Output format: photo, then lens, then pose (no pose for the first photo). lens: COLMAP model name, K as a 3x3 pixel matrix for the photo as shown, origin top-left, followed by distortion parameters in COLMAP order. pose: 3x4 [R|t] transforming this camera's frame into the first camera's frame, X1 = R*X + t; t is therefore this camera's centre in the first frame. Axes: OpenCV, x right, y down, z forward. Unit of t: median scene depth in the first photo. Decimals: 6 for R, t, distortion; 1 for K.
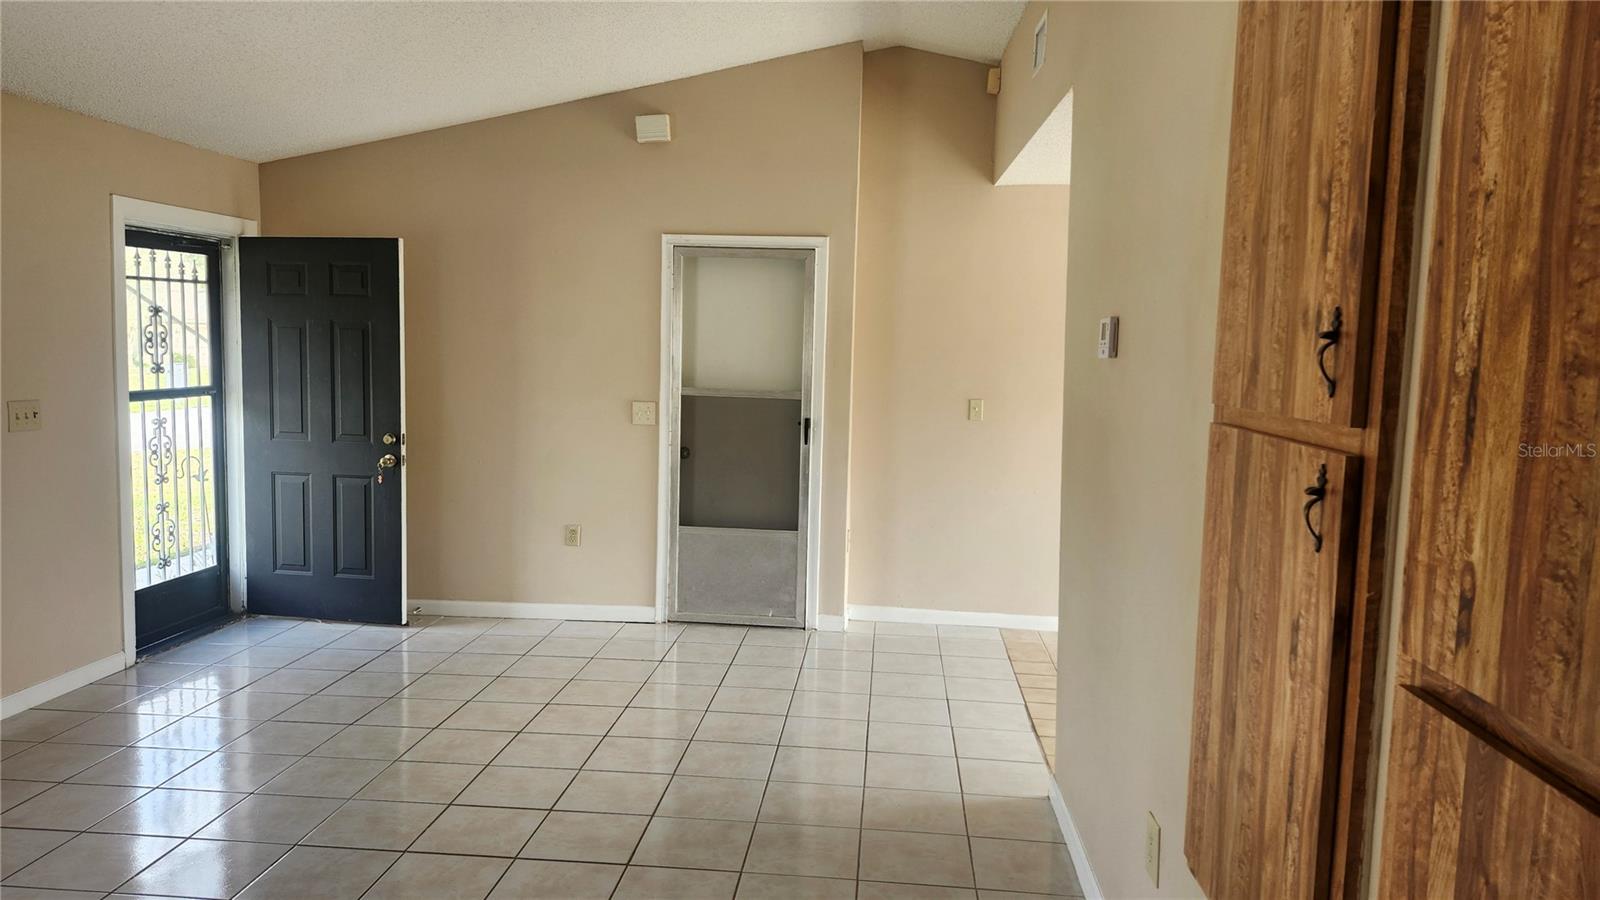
lens RADIAL K [[1108.4, 0, 799.9], [0, 1108.4, 450.2], [0, 0, 1]] dist [0.049318, -0.053019]
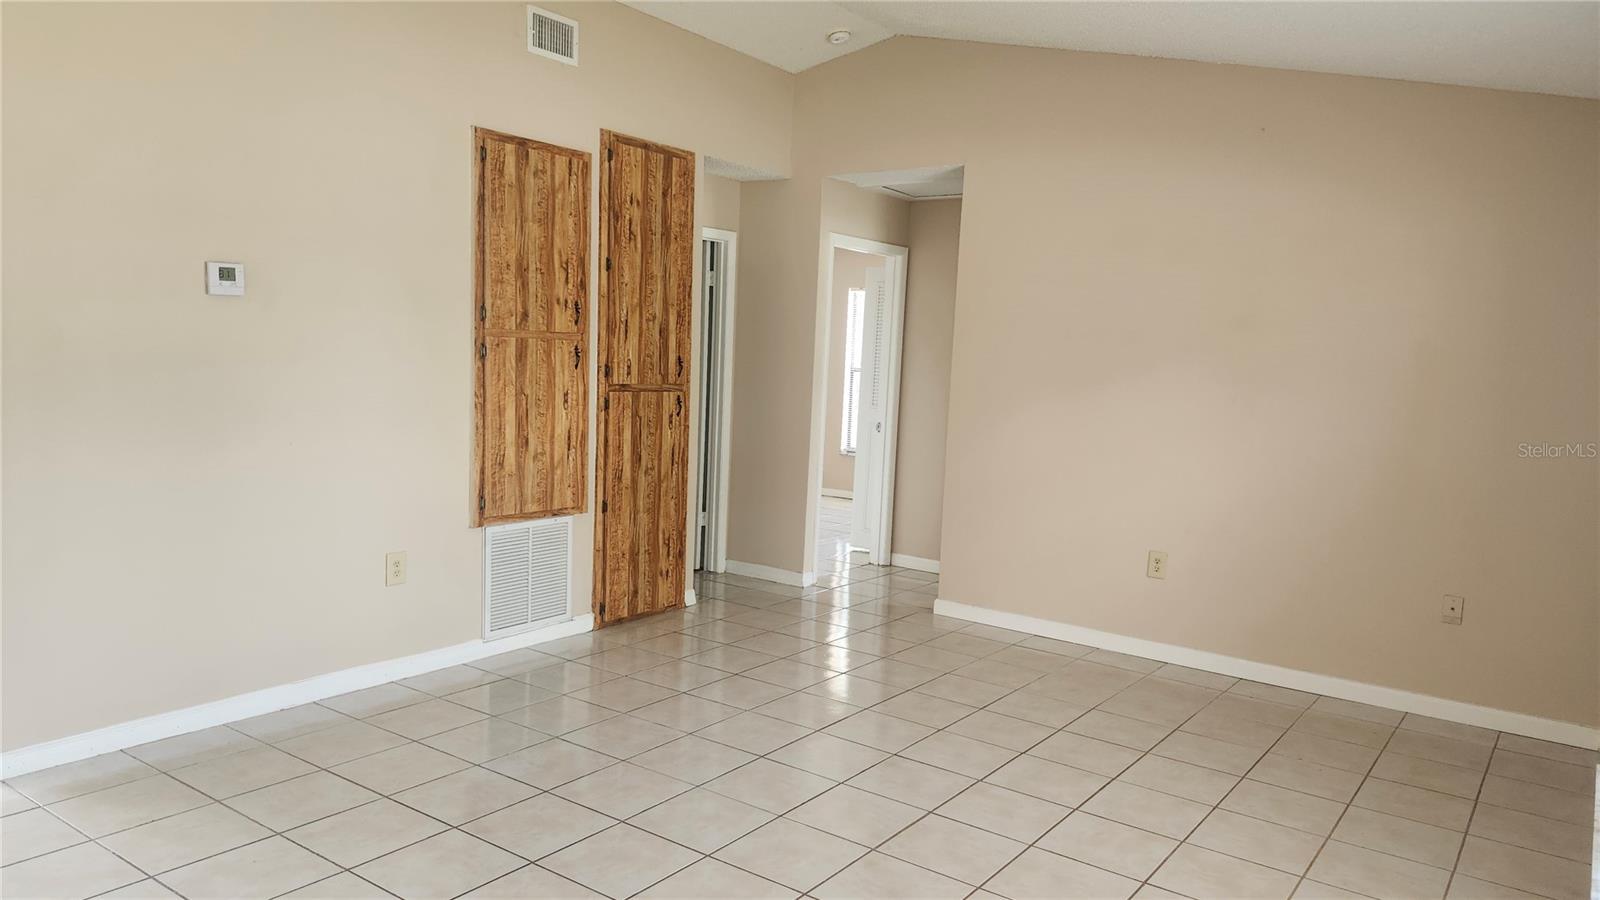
lens RADIAL K [[1108.4, 0, 796.5], [0, 1108.4, 463.0], [0, 0, 1]] dist [0.049318, -0.053019]
pose [[-0.852039, -0.121835, 0.509103, -2.542227], [-0.020190, 0.979464, 0.200608, -0.439156], [-0.523089, 0.160647, -0.837001, 4.686207]]
